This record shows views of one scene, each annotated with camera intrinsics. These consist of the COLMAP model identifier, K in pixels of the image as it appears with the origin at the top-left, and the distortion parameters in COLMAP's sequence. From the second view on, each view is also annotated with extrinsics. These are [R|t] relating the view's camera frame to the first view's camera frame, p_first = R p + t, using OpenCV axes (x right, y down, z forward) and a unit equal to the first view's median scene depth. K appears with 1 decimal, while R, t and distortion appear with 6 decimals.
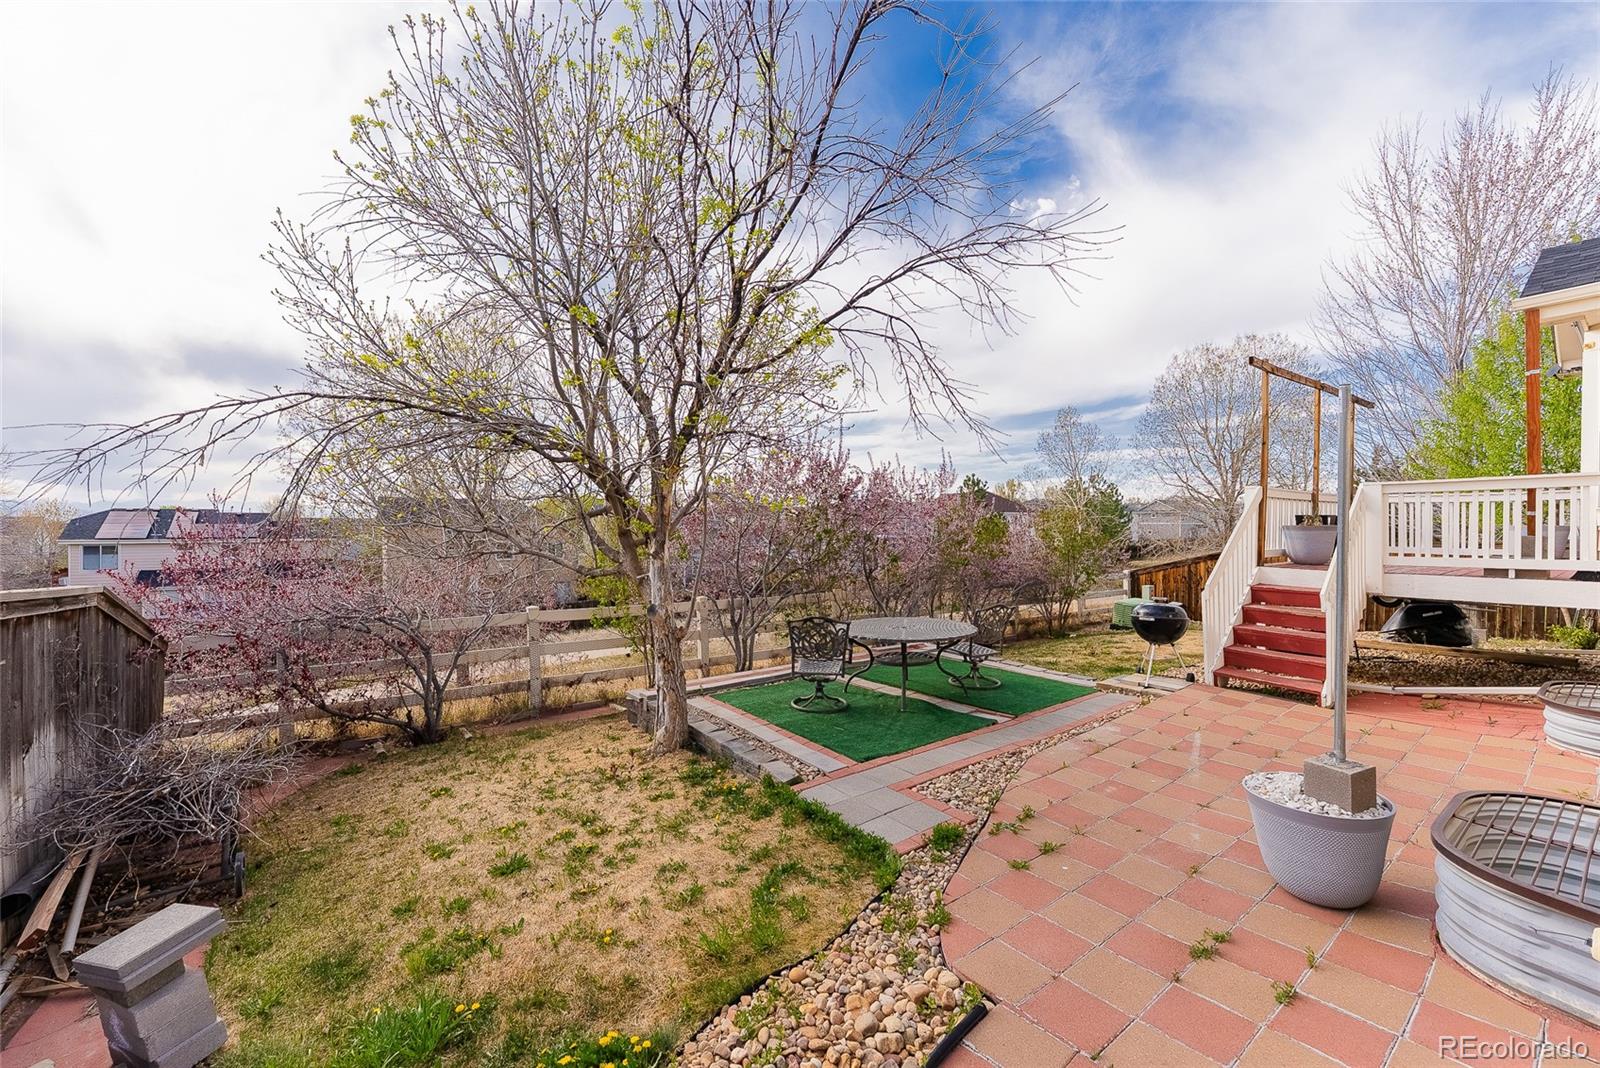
lens RADIAL K [[639.7, 0, 799.9], [0, 639.7, 531.7], [0, 0, 1]] dist [-0.000861, 0.000104]
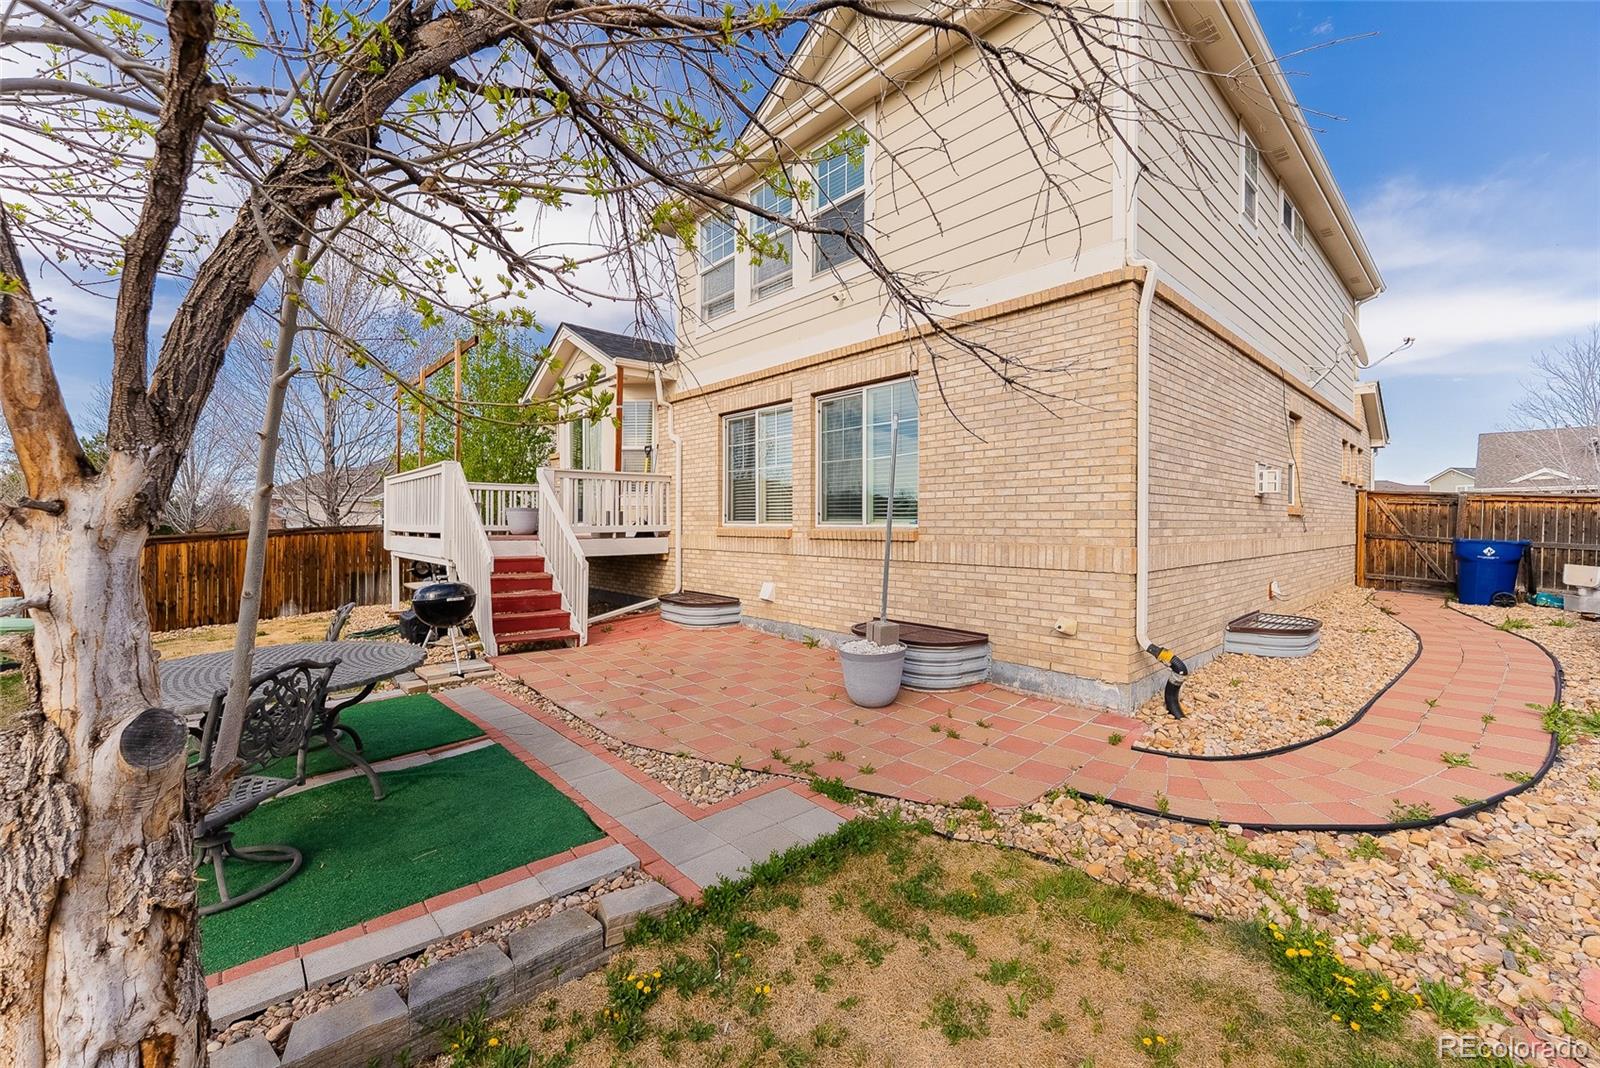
lens RADIAL K [[639.7, 0, 791.1], [0, 639.7, 526.5], [0, 0, 1]] dist [-0.000861, 0.000104]
pose [[-0.097140, -0.005565, 0.995255, -0.590255], [0.010149, 0.999927, 0.006582, 0.048097], [-0.995219, 0.010740, -0.097077, 0.912676]]
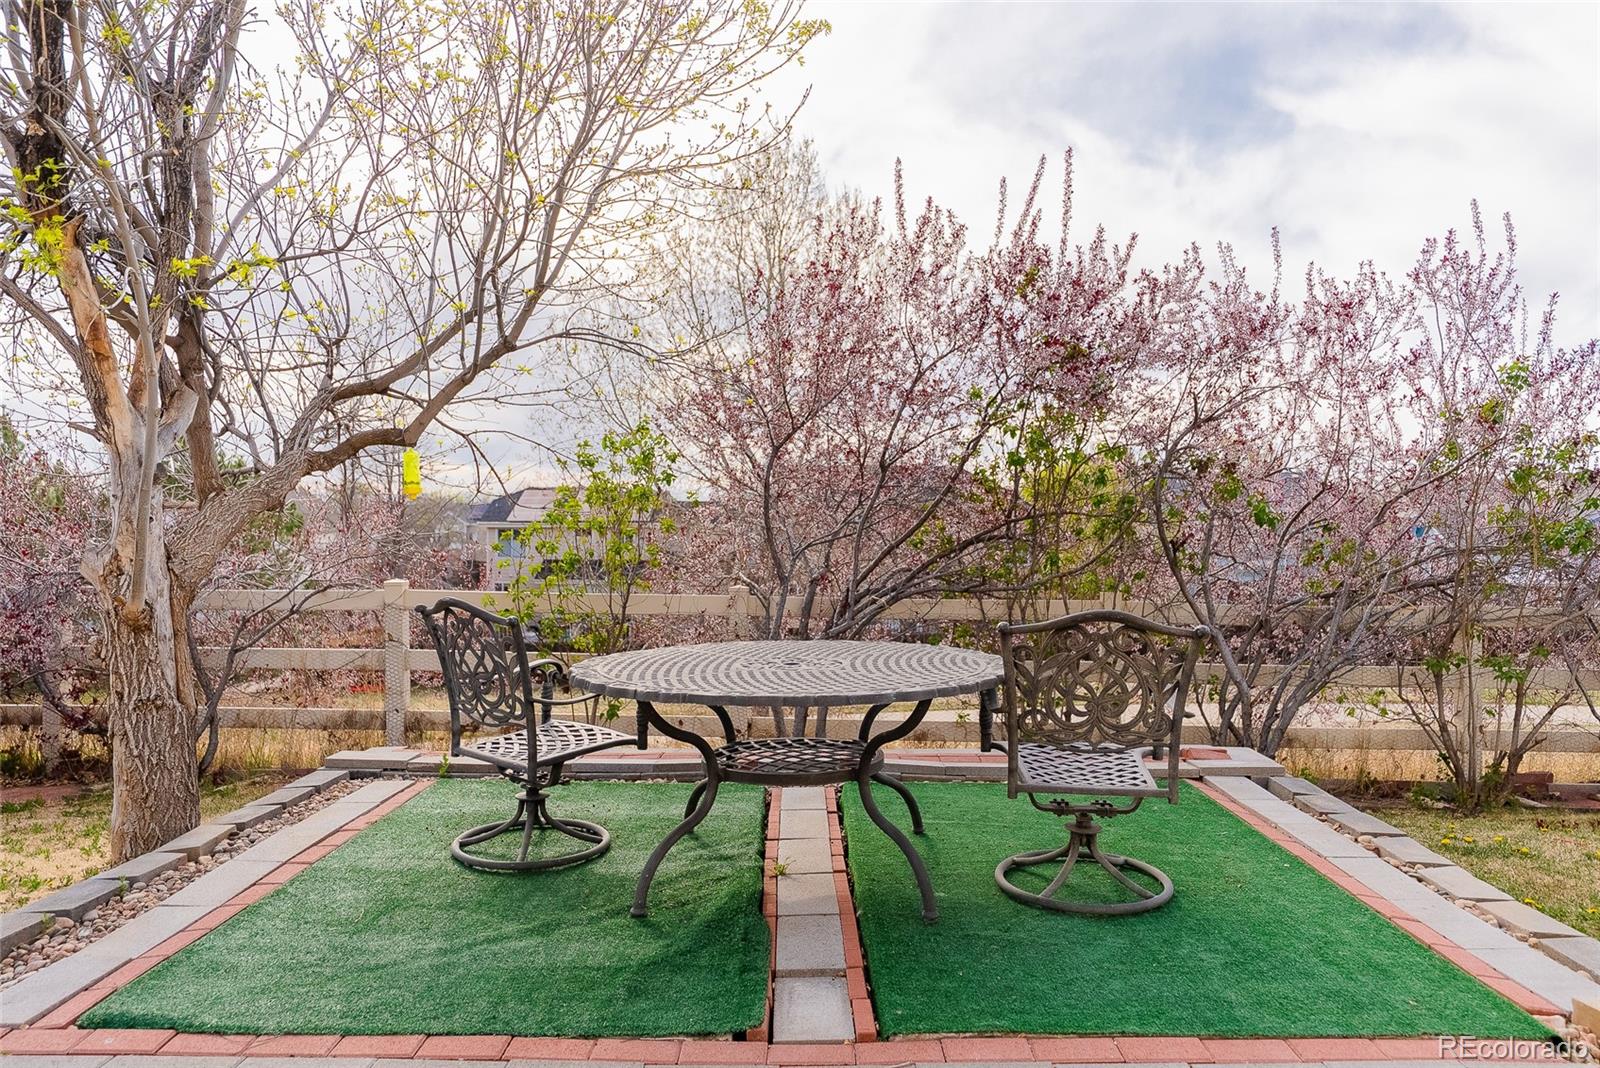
lens RADIAL K [[1070.5, 0, 798.4], [0, 1070.5, 530.3], [0, 0, 1]] dist [-0.006619, -0.001659]
pose [[0.788705, 0.003869, -0.614759, 0.722943], [-0.001531, 0.999989, 0.004329, 0.122029], [0.614769, -0.002473, 0.788703, 0.847347]]
